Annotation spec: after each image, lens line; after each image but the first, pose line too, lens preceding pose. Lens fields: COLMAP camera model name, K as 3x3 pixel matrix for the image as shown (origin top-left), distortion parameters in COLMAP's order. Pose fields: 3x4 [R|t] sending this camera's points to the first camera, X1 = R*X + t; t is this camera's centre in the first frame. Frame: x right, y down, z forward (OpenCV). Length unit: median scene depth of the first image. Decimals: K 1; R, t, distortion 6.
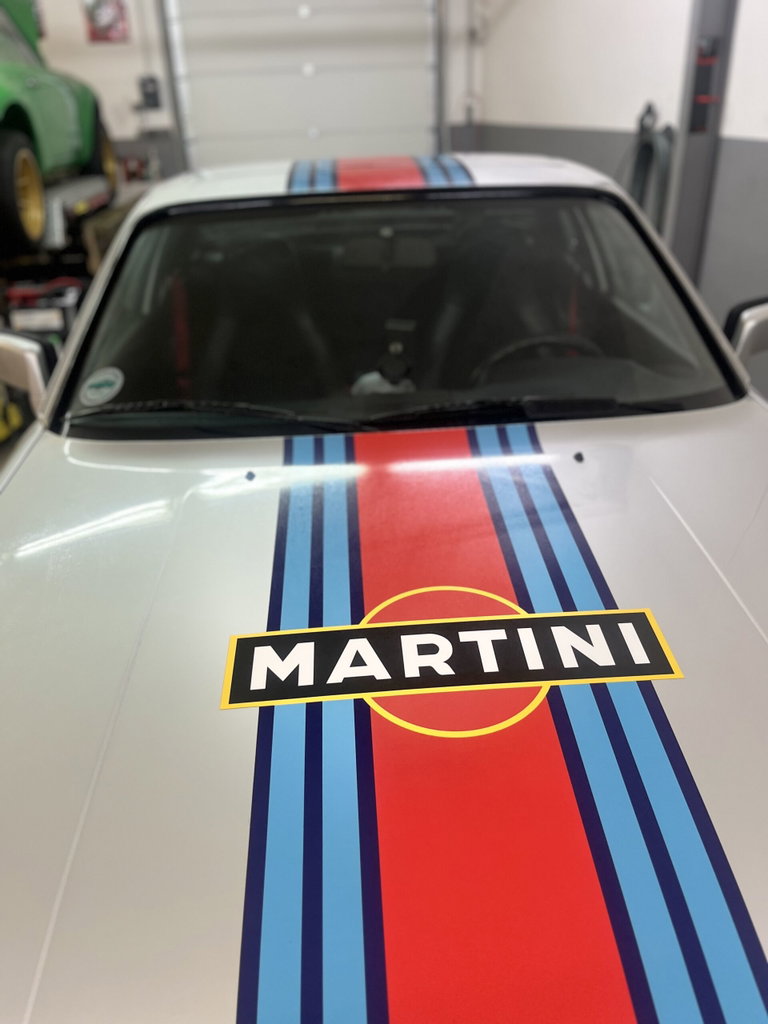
lens RADIAL K [[785.3, 0, 382.5], [0, 785.3, 519.1], [0, 0, 1]] dist [0.043418, -0.048580]
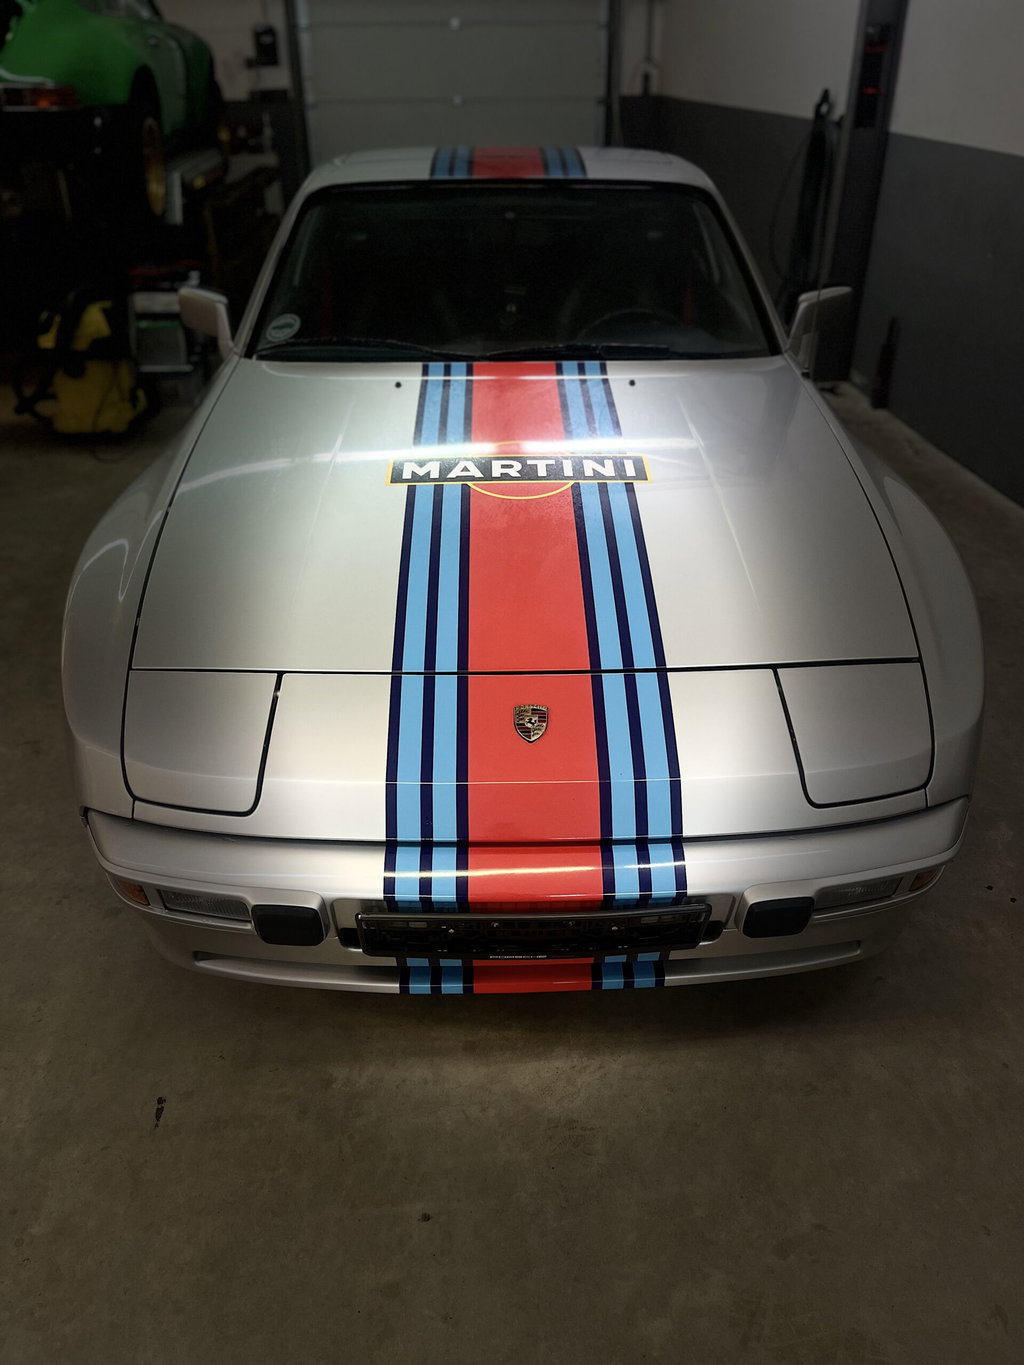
lens RADIAL K [[1046.8, 0, 502.5], [0, 1046.8, 690.3], [0, 0, 1]] dist [0.043418, -0.048580]
pose [[0.998612, 0.048586, -0.020336, 0.070303], [-0.047203, 0.996852, 0.063704, 0.301711], [0.023367, -0.062655, 0.997762, -0.764247]]
